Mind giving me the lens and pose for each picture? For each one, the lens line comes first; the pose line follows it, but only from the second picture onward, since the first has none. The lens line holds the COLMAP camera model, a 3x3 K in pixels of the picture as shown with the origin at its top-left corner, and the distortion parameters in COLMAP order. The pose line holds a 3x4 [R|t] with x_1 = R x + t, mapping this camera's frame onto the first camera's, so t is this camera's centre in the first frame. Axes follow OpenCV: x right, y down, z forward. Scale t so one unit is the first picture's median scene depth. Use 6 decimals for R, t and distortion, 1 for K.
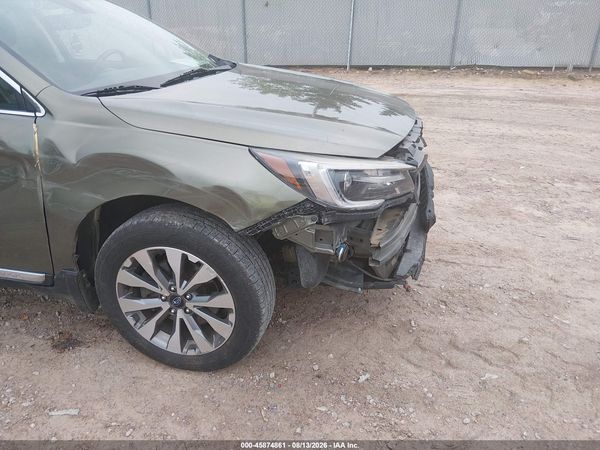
lens RADIAL K [[451.9, 0, 298.4], [0, 451.9, 223.6], [0, 0, 1]] dist [0.078993, -0.124835]
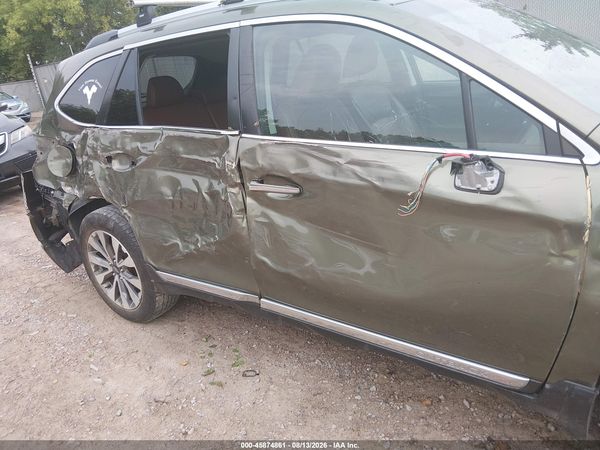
lens RADIAL K [[451.9, 0, 298.4], [0, 451.9, 223.6], [0, 0, 1]] dist [0.078993, -0.124835]
pose [[0.915390, 0.047848, -0.399716, -0.661954], [-0.060683, 0.997966, -0.019508, -0.103922], [0.397969, 0.042114, 0.916432, 0.203880]]
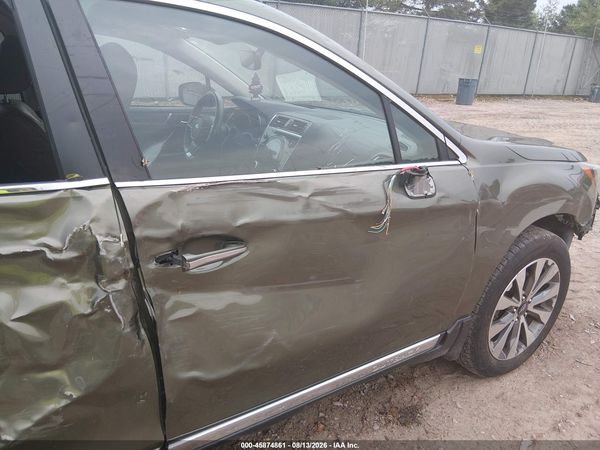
lens RADIAL K [[451.9, 0, 298.4], [0, 451.9, 223.6], [0, 0, 1]] dist [0.078993, -0.124835]
pose [[0.702466, -0.218698, 0.677284, -1.434354], [0.256129, 0.965542, 0.046126, -0.236588], [-0.664033, 0.141070, 0.734275, 0.522935]]
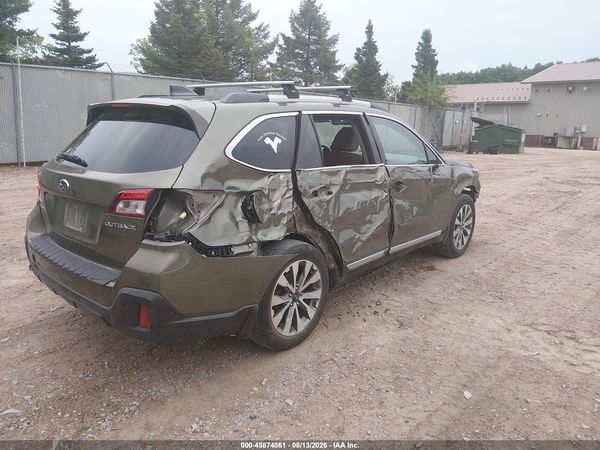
lens RADIAL K [[451.9, 0, 298.4], [0, 451.9, 223.6], [0, 0, 1]] dist [0.078993, -0.124835]
pose [[0.464825, -0.173905, 0.868156, -3.270391], [0.336414, 0.941676, 0.008510, -0.214079], [-0.819002, 0.288104, 0.496218, 0.444348]]
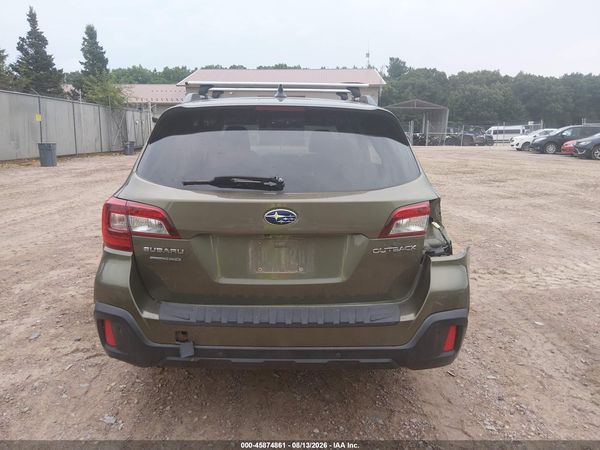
lens RADIAL K [[451.9, 0, 298.4], [0, 451.9, 223.6], [0, 0, 1]] dist [0.078993, -0.124835]
pose [[-0.264220, -0.192758, 0.945004, -3.361394], [0.393302, 0.873118, 0.288061, -0.864555], [-0.880626, 0.447783, -0.154883, 1.920081]]
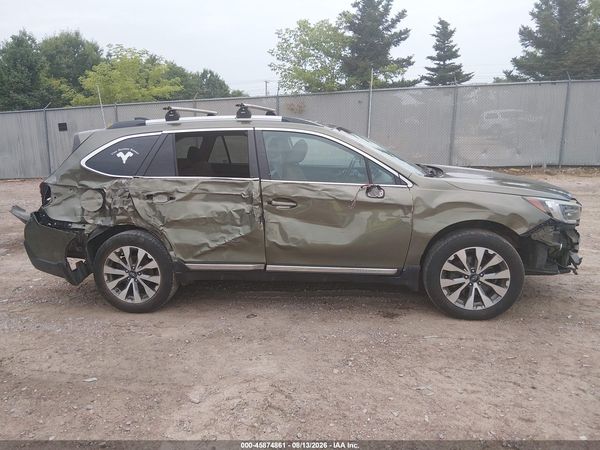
lens RADIAL K [[451.9, 0, 298.4], [0, 451.9, 223.6], [0, 0, 1]] dist [0.078993, -0.124835]
pose [[0.996226, -0.032050, 0.080666, -1.200507], [0.048903, 0.975048, -0.216541, 0.339502], [-0.071713, 0.219669, 0.972935, -0.909166]]
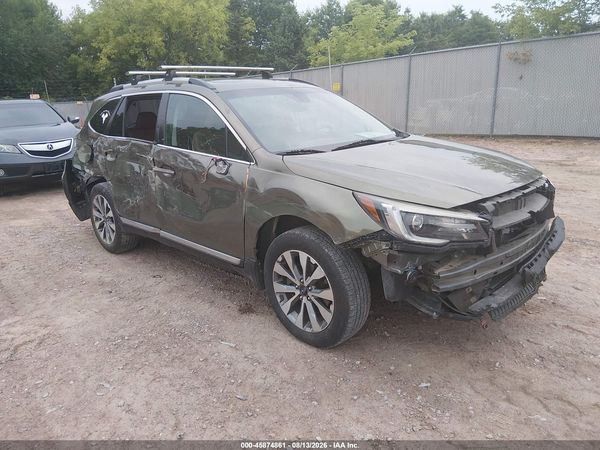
lens RADIAL K [[451.9, 0, 298.4], [0, 451.9, 223.6], [0, 0, 1]] dist [0.078993, -0.124835]
pose [[0.848643, 0.123017, -0.514463, 0.466478], [-0.191290, 0.978131, -0.081657, 0.084217], [0.493167, 0.167709, 0.853616, -0.314099]]
